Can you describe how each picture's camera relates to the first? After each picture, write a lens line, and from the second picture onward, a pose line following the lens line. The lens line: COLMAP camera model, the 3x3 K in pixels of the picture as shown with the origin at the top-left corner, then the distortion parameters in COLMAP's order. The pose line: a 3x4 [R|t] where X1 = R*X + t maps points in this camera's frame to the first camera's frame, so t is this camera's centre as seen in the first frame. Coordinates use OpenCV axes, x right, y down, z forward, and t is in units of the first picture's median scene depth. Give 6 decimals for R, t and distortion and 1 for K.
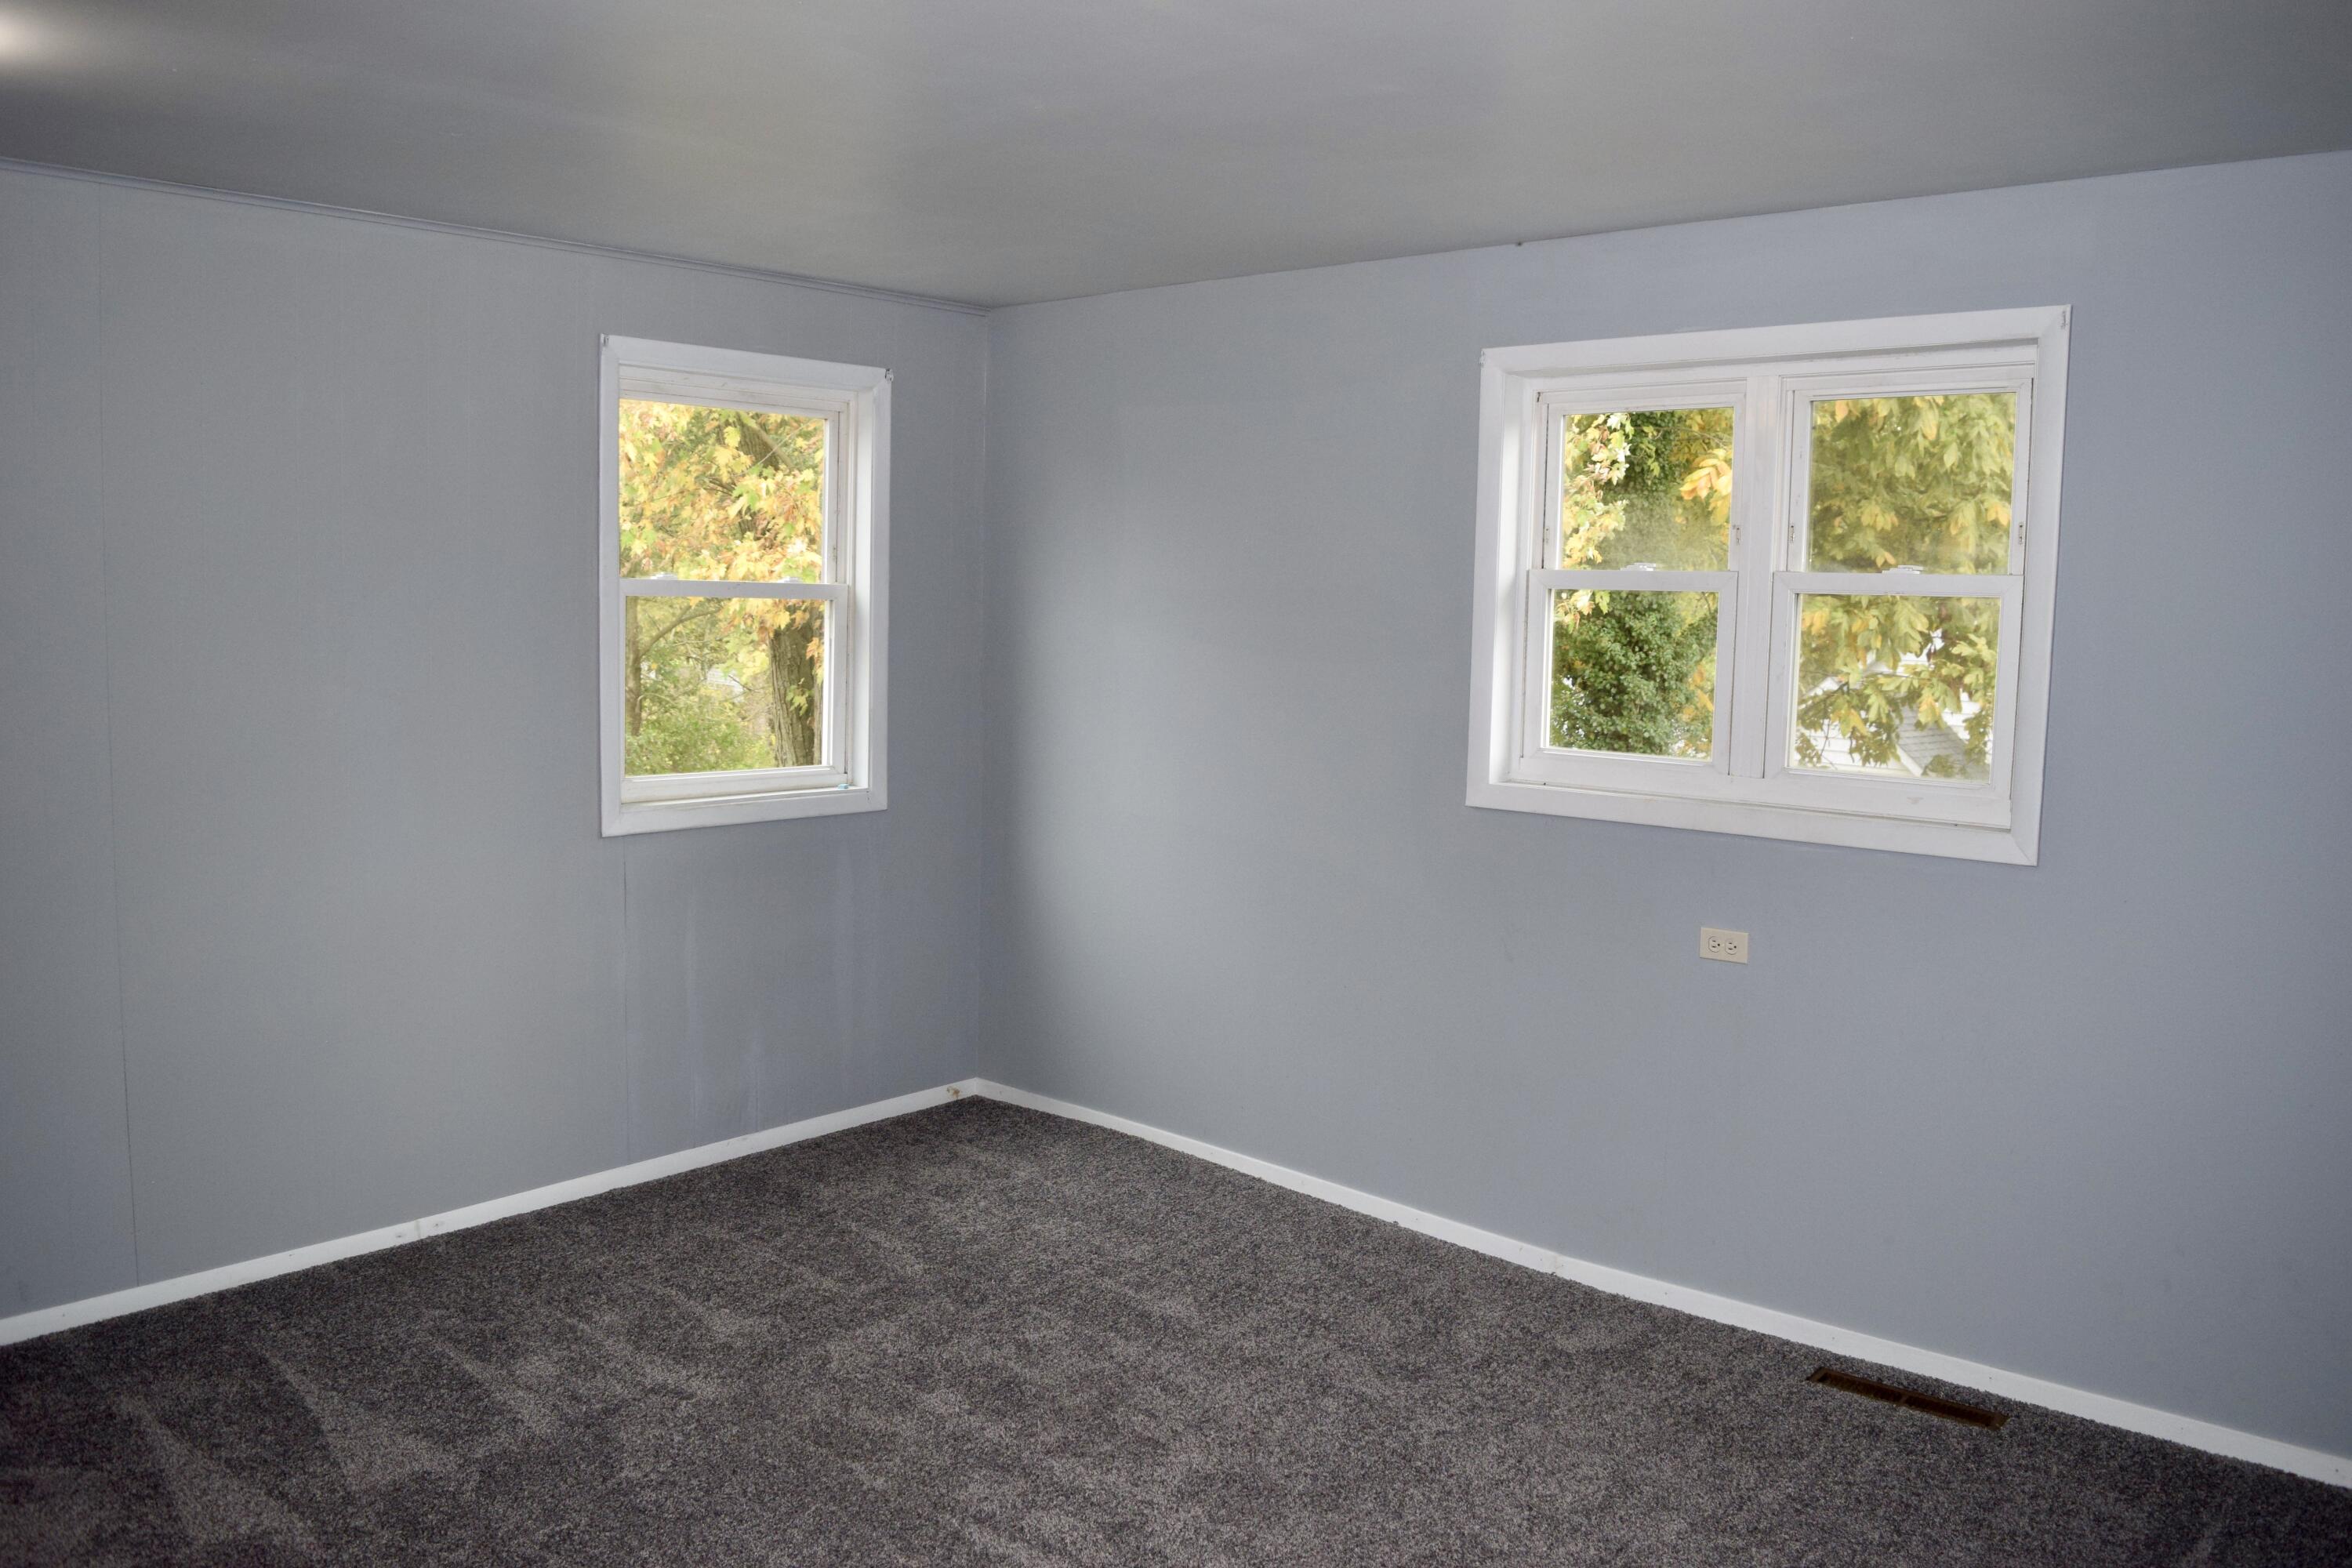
lens RADIAL K [[1839.9, 0, 1184.4], [0, 1839.9, 781.9], [0, 0, 1]] dist [-0.095928, 0.021945]
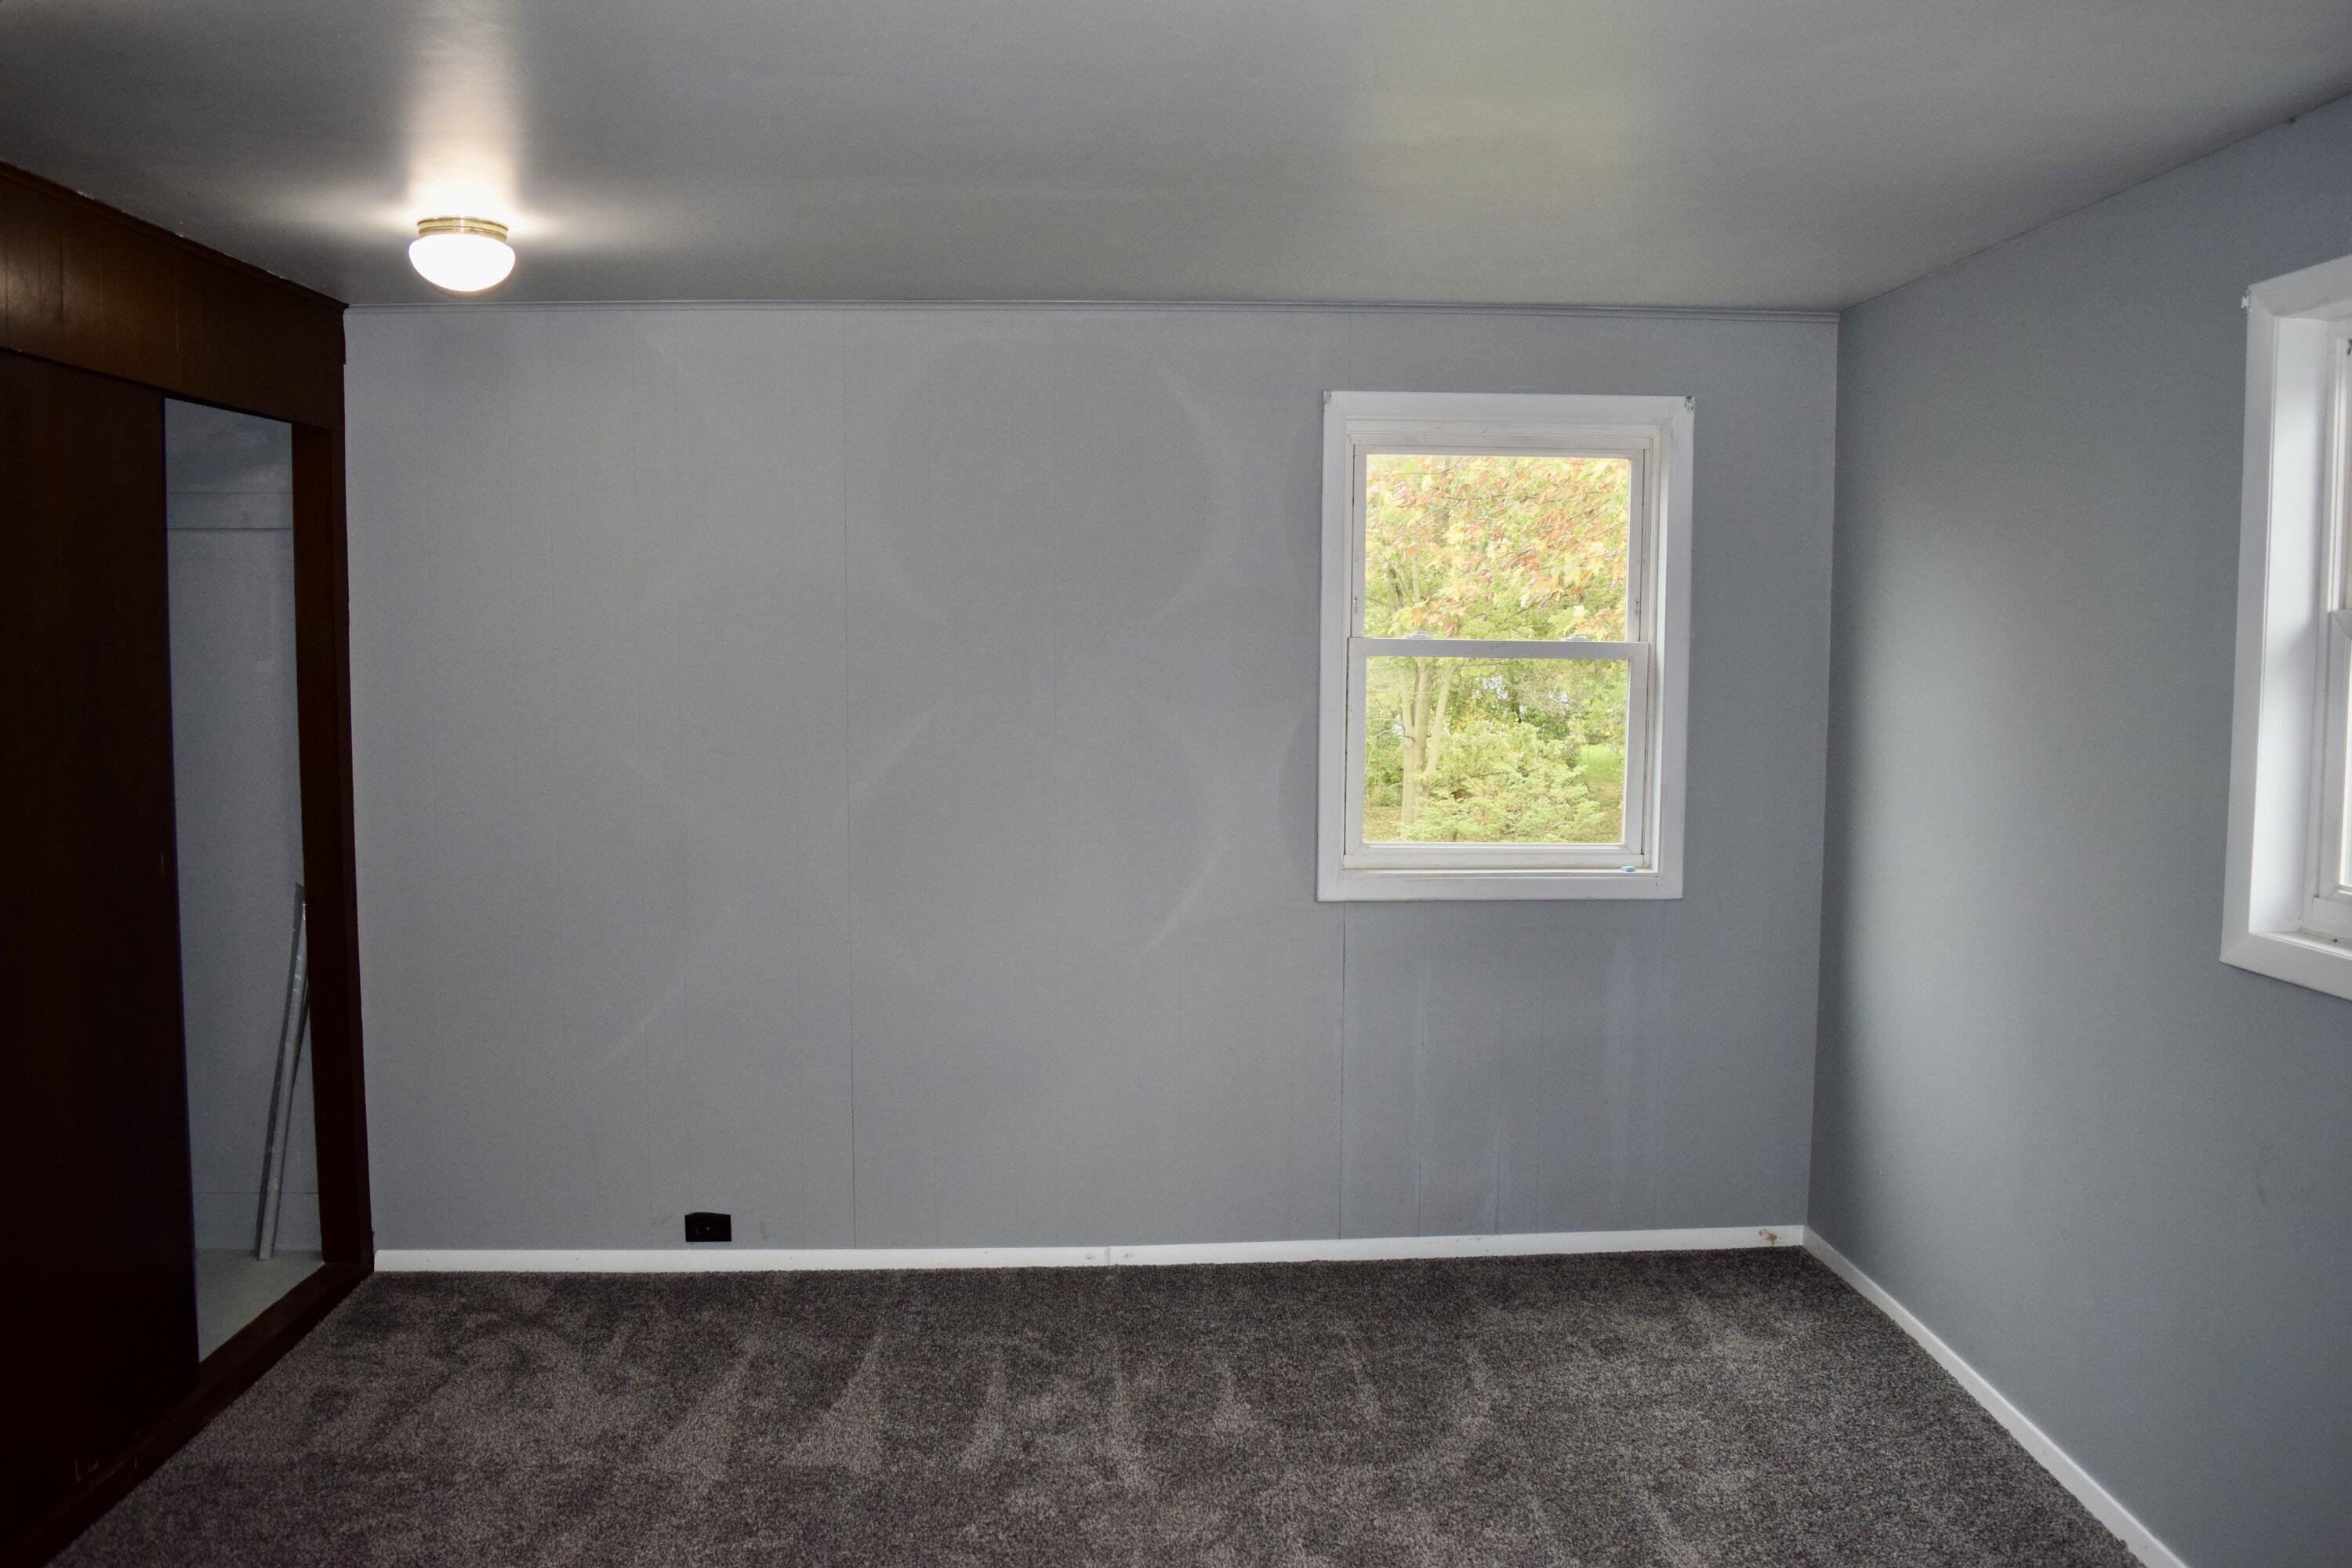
lens RADIAL K [[1839.9, 0, 1180.0], [0, 1839.9, 784.3], [0, 0, 1]] dist [-0.095928, 0.021945]
pose [[0.696973, 0.042149, -0.715857, 0.345254], [-0.063579, 0.997972, -0.003142, -0.025483], [0.714273, 0.047704, 0.698240, 0.258124]]
